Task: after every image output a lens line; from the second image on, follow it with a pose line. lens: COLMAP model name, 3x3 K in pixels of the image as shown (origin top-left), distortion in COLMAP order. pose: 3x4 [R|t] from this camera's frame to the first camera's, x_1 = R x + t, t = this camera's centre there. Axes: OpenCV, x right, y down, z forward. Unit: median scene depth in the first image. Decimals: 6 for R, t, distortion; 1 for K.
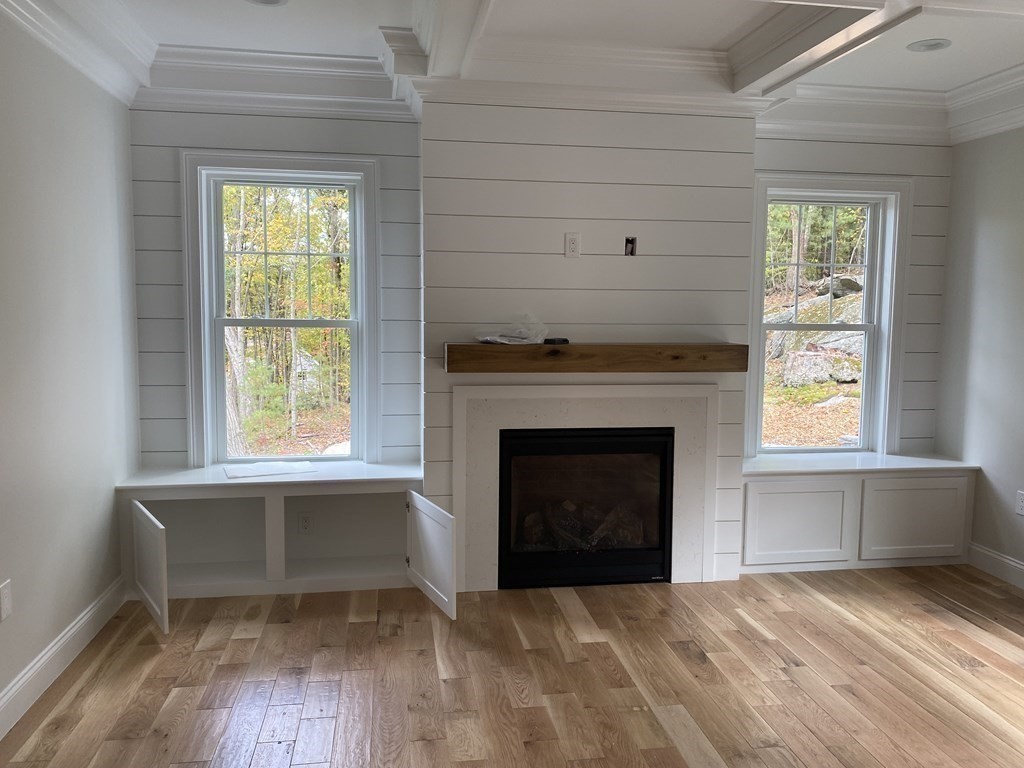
lens RADIAL K [[786.7, 0, 514.7], [0, 786.7, 376.0], [0, 0, 1]] dist [0.036530, -0.014213]
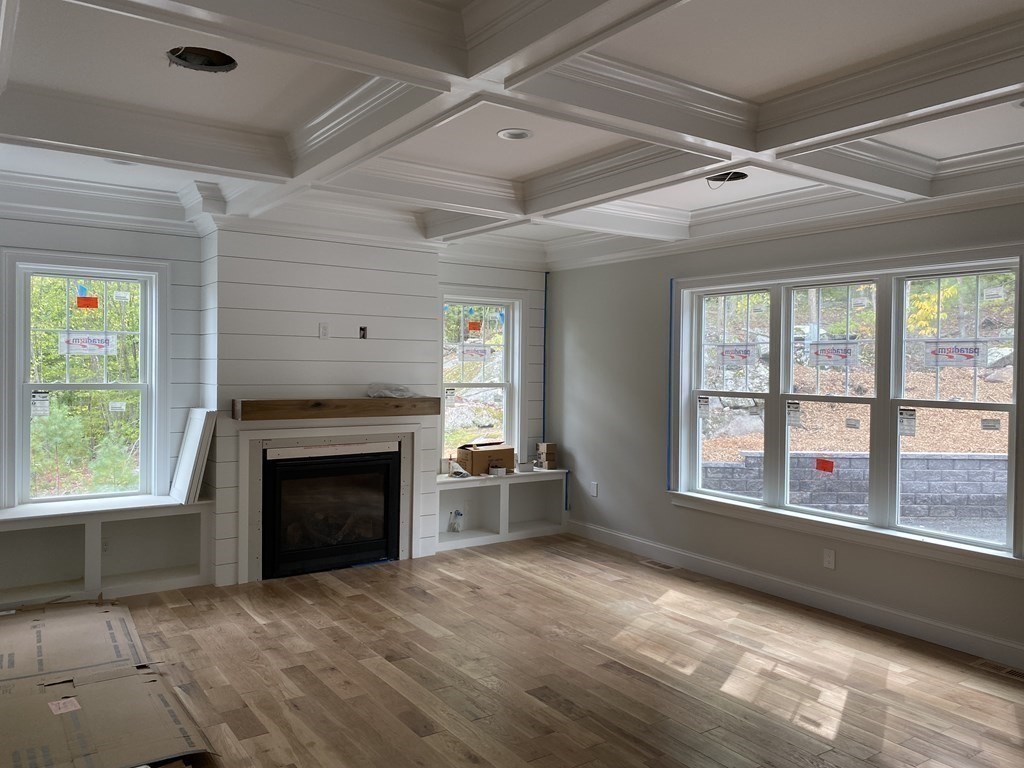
lens RADIAL K [[786.7, 0, 512.8], [0, 786.7, 381.3], [0, 0, 1]] dist [0.036530, -0.014213]
pose [[0.902755, -0.008928, 0.430063, -0.240291], [0.036291, 0.997801, -0.055467, 0.020058], [-0.428622, 0.065680, 0.901093, -0.459342]]
